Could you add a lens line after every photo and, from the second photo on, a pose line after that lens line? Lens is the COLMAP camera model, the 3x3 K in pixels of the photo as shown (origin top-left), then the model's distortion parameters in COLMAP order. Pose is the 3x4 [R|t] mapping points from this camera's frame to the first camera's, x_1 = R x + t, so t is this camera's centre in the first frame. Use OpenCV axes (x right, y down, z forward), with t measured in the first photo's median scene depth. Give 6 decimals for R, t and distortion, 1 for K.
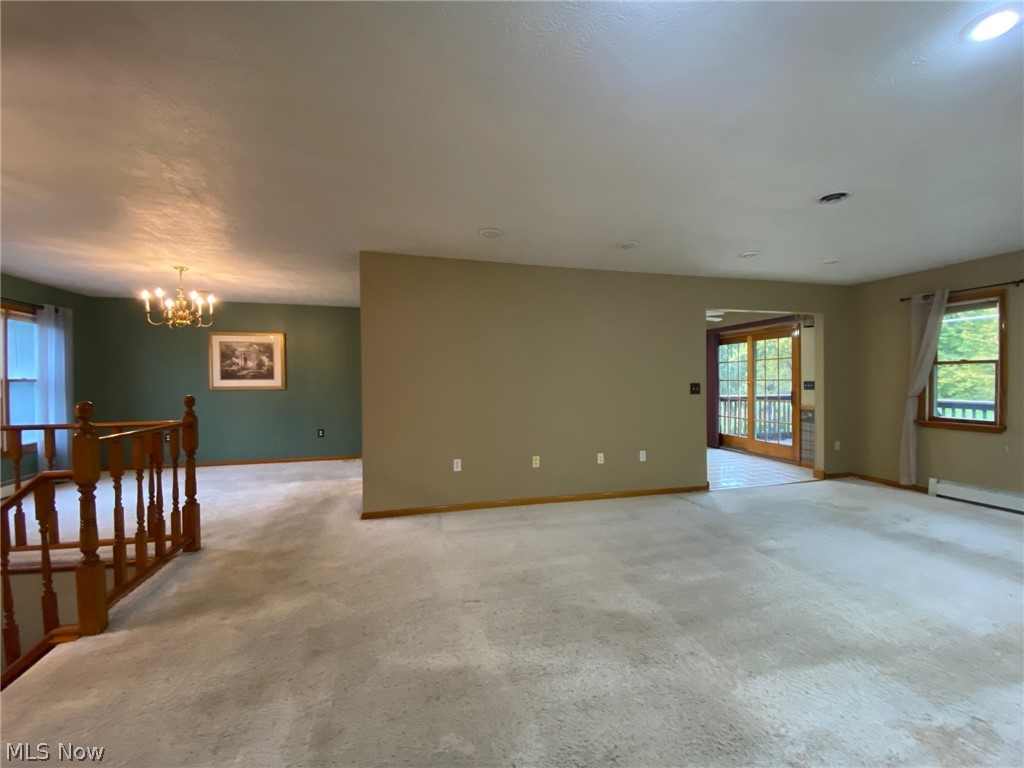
lens RADIAL K [[409.9, 0, 512.0], [0, 409.9, 384.0], [0, 0, 1]] dist [-0.031688, -0.000140]
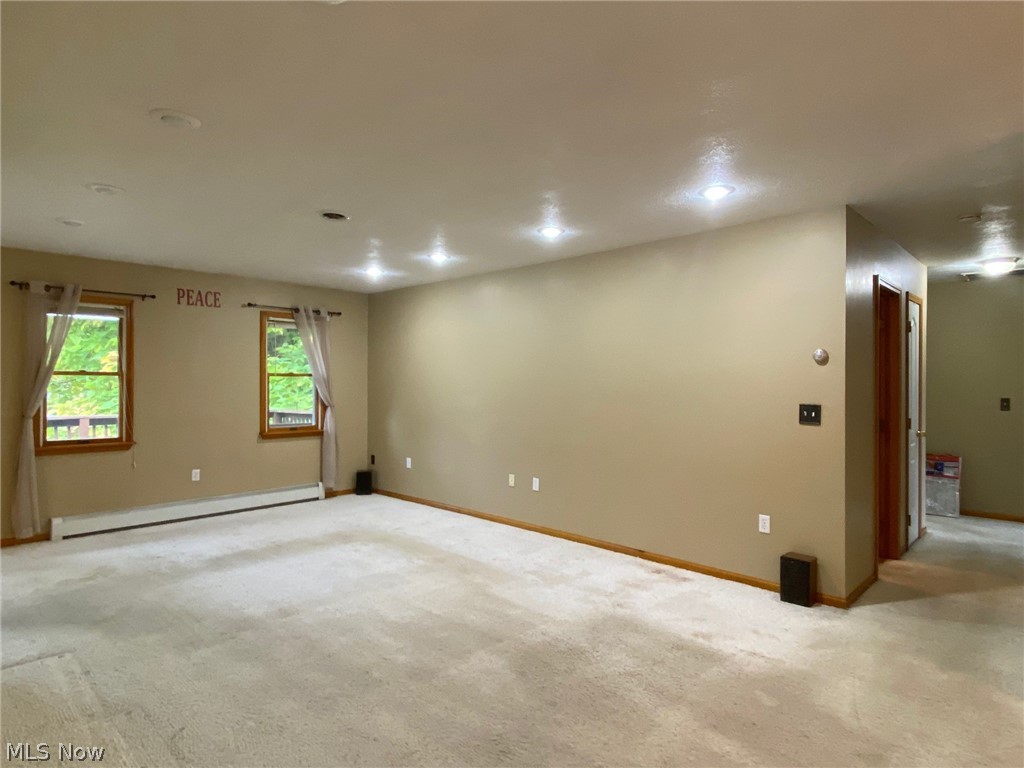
lens RADIAL K [[586.4, 0, 512.0], [0, 586.4, 384.0], [0, 0, 1]] dist [-0.026822, -0.000858]
pose [[-0.525702, 0.004060, 0.850659, -0.523839], [0.009863, 0.999950, 0.001323, -0.030747], [-0.850612, 0.009085, -0.525716, 1.089122]]
